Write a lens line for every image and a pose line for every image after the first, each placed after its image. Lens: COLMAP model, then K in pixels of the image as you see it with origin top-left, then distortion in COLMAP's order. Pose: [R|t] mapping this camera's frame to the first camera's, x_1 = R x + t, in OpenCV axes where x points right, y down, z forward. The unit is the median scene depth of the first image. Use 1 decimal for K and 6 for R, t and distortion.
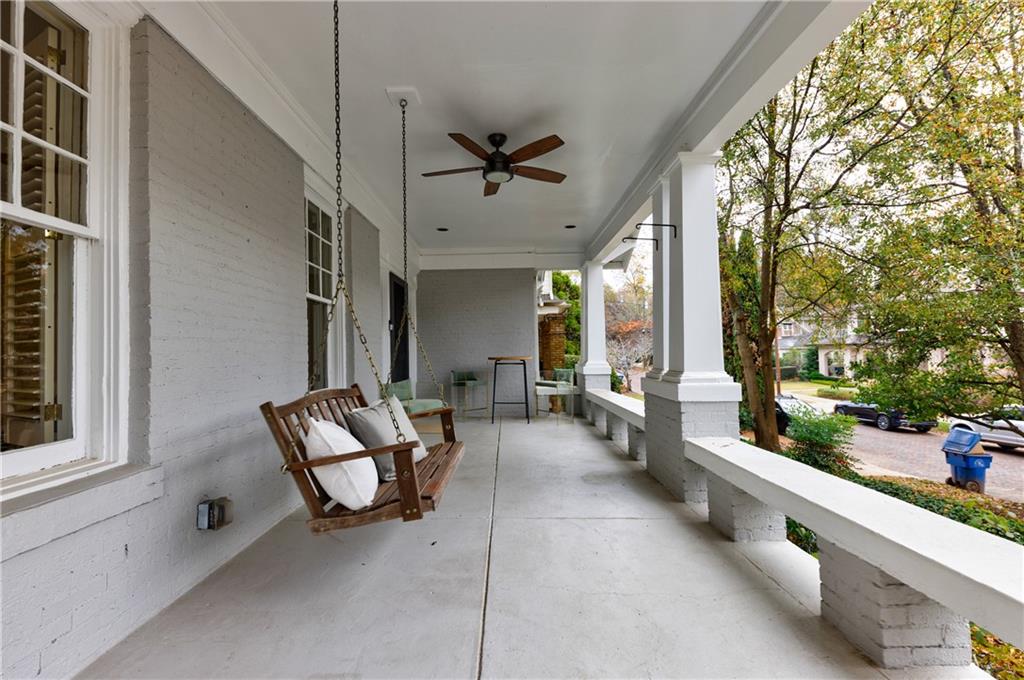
lens RADIAL K [[422.1, 0, 512.0], [0, 422.1, 340.0], [0, 0, 1]] dist [0.001324, 0.000007]
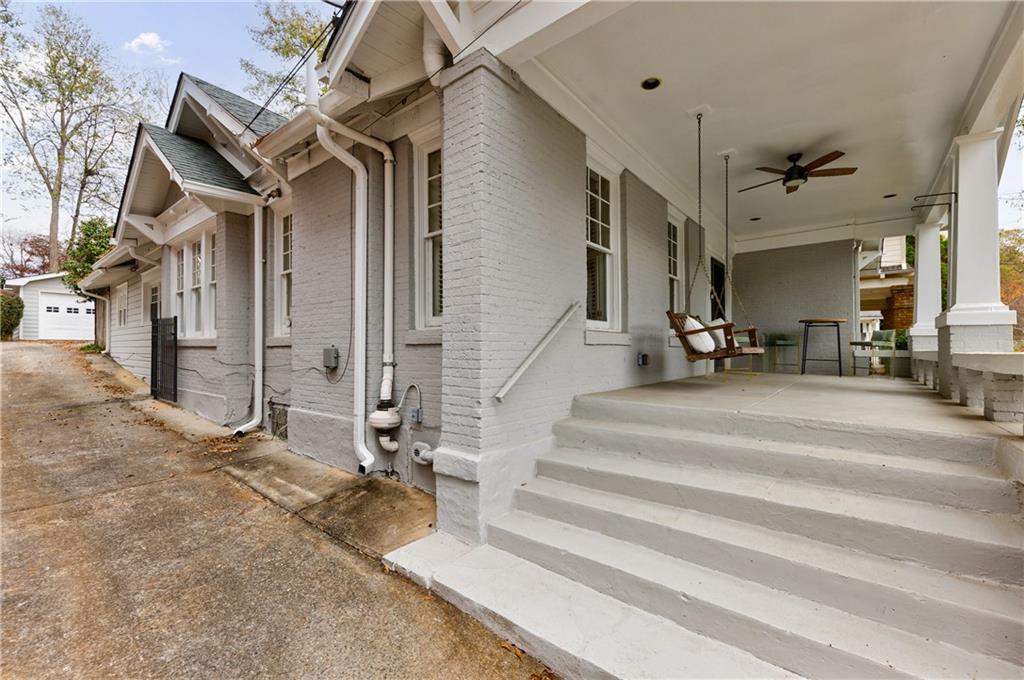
lens RADIAL K [[422.1, 0, 512.0], [0, 422.1, 340.0], [0, 0, 1]] dist [0.001324, 0.000007]
pose [[0.765752, 0.011529, -0.643033, 0.163536], [-0.001333, 0.999866, 0.016339, 0.141801], [0.643135, -0.011655, 0.765664, -0.770505]]
